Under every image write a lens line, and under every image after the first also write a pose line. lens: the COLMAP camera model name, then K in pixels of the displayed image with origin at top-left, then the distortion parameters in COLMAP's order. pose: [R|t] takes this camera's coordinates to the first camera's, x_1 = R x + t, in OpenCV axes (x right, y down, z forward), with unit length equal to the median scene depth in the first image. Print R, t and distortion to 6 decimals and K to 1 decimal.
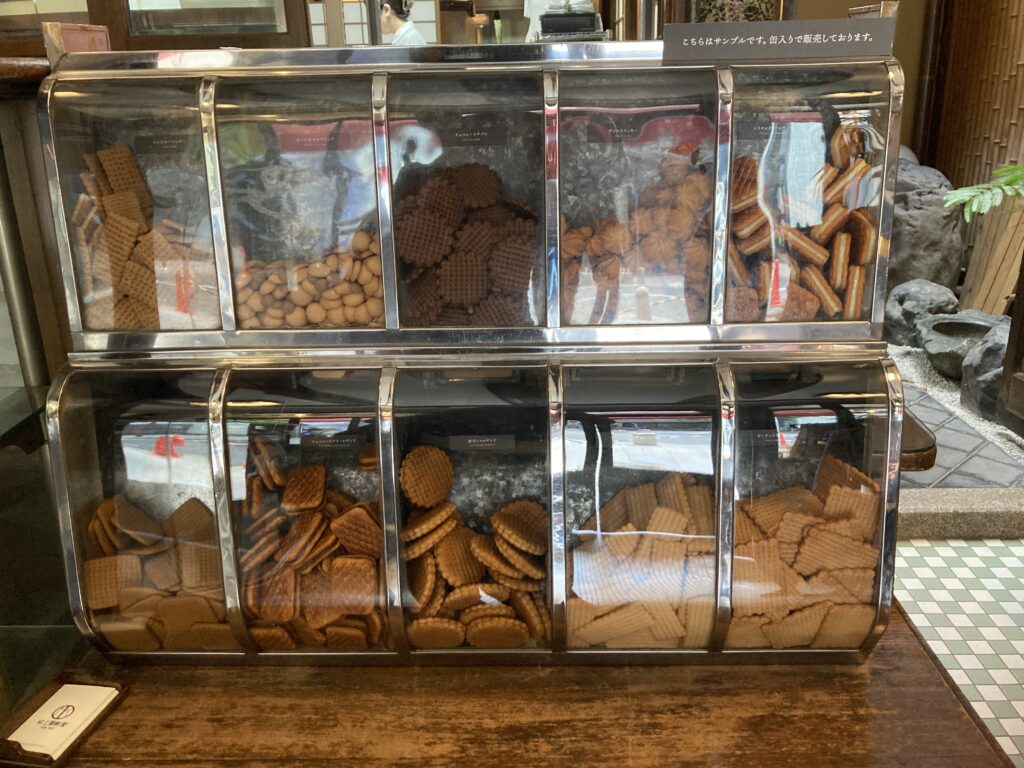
lens RADIAL K [[916.3, 0, 508.3], [0, 916.3, 384.4], [0, 0, 1]] dist [0.003880, 0.008987]
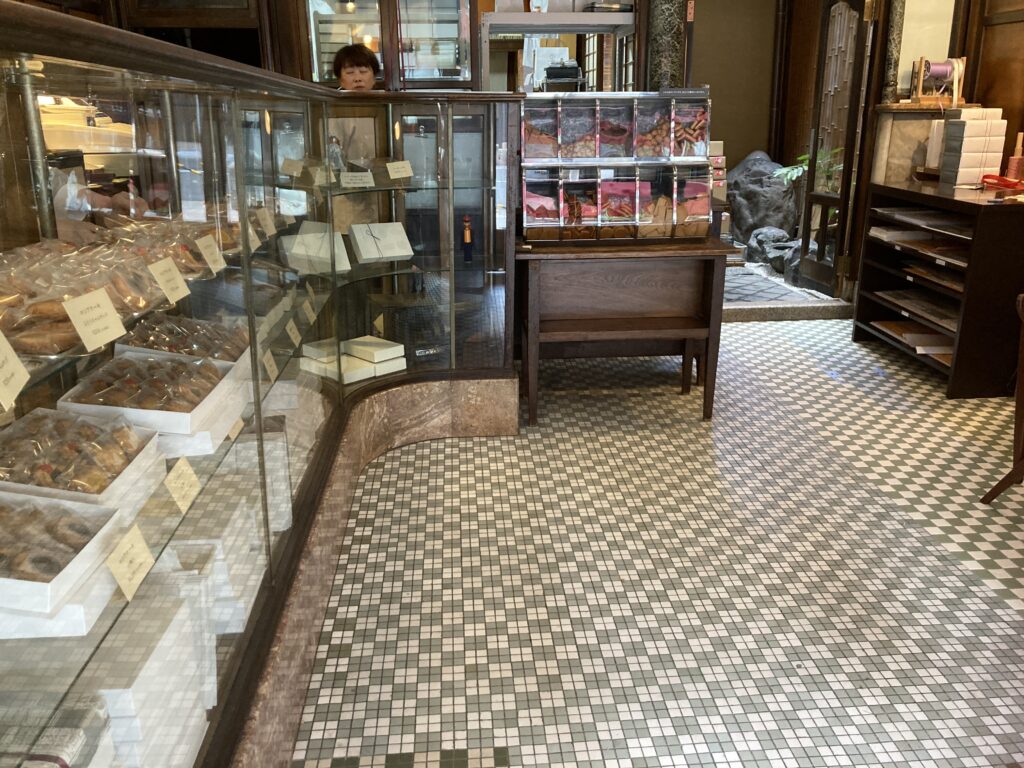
lens RADIAL K [[916.3, 0, 515.5], [0, 916.3, 383.0], [0, 0, 1]] dist [0.003880, 0.008987]
pose [[0.995365, -0.009050, 0.095743, -0.197972], [0.012255, 0.999382, -0.032934, 0.241444], [-0.095385, 0.033955, 0.994861, -0.681345]]
